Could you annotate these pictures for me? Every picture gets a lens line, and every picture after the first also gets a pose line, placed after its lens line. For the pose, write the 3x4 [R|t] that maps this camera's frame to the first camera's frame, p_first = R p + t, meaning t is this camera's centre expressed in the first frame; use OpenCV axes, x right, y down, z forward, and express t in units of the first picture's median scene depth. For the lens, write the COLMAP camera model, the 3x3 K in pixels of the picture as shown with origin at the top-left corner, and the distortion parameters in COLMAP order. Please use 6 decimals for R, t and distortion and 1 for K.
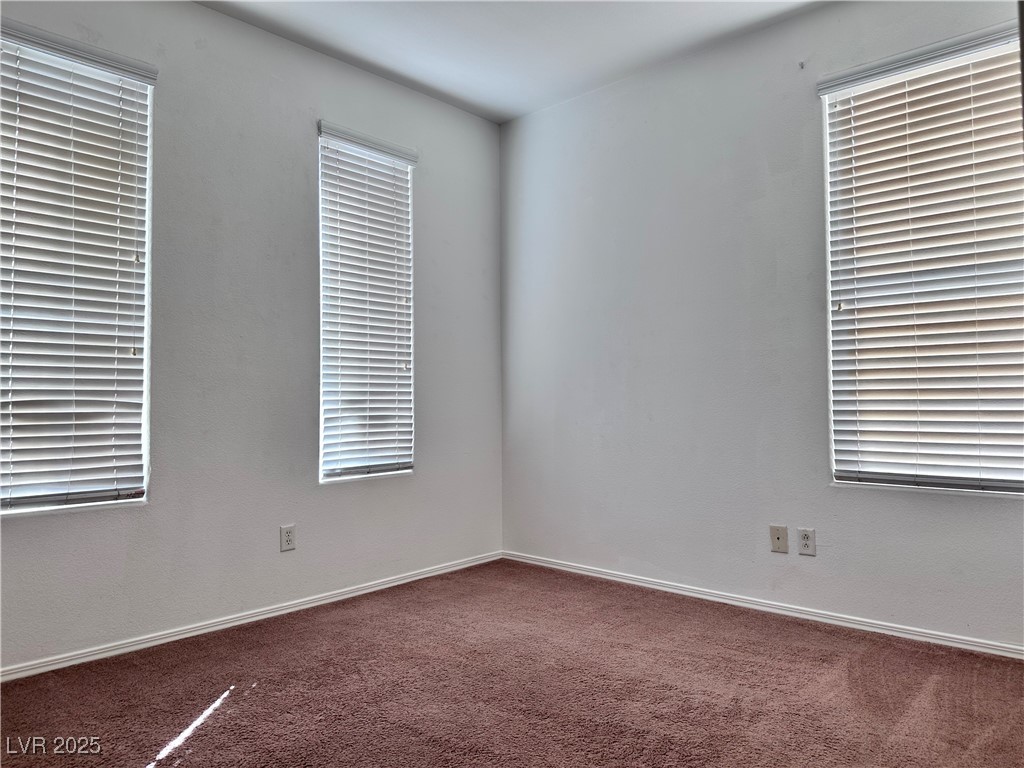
lens RADIAL K [[716.2, 0, 515.3], [0, 716.2, 383.1], [0, 0, 1]] dist [-0.000527, 0.000853]
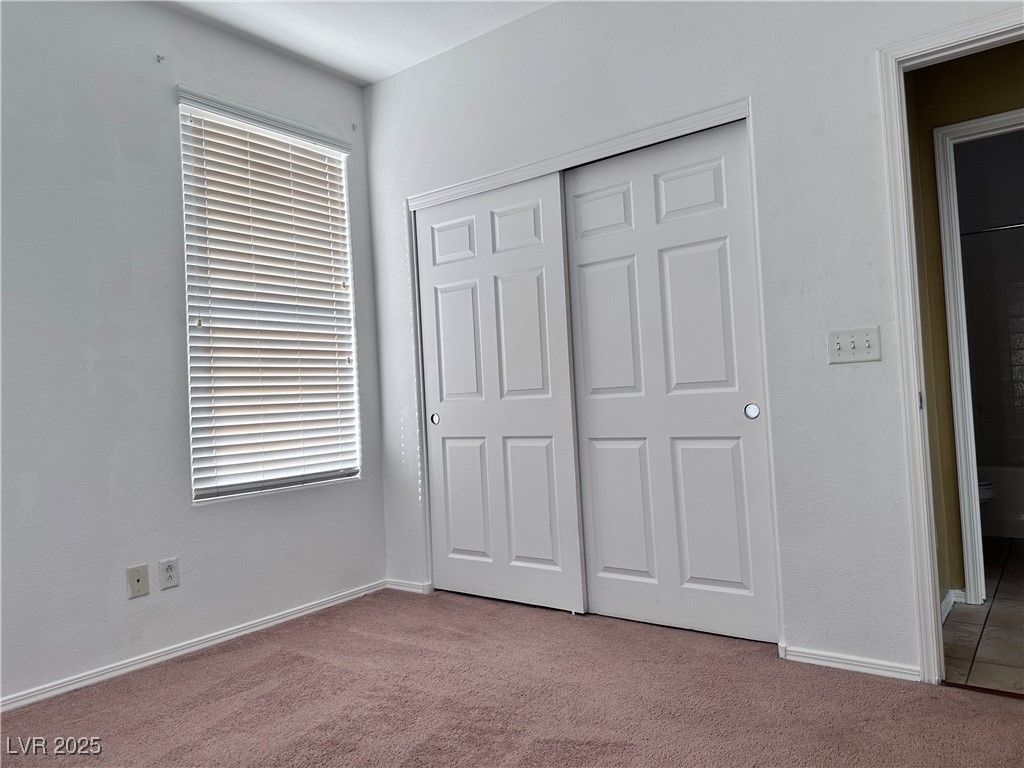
lens RADIAL K [[716.2, 0, 515.3], [0, 716.2, 383.1], [0, 0, 1]] dist [-0.000527, 0.000853]
pose [[-0.066359, 0.032711, 0.997259, -0.558588], [0.028984, 0.999104, -0.030843, 0.019126], [-0.997375, 0.026858, -0.067248, 0.625843]]
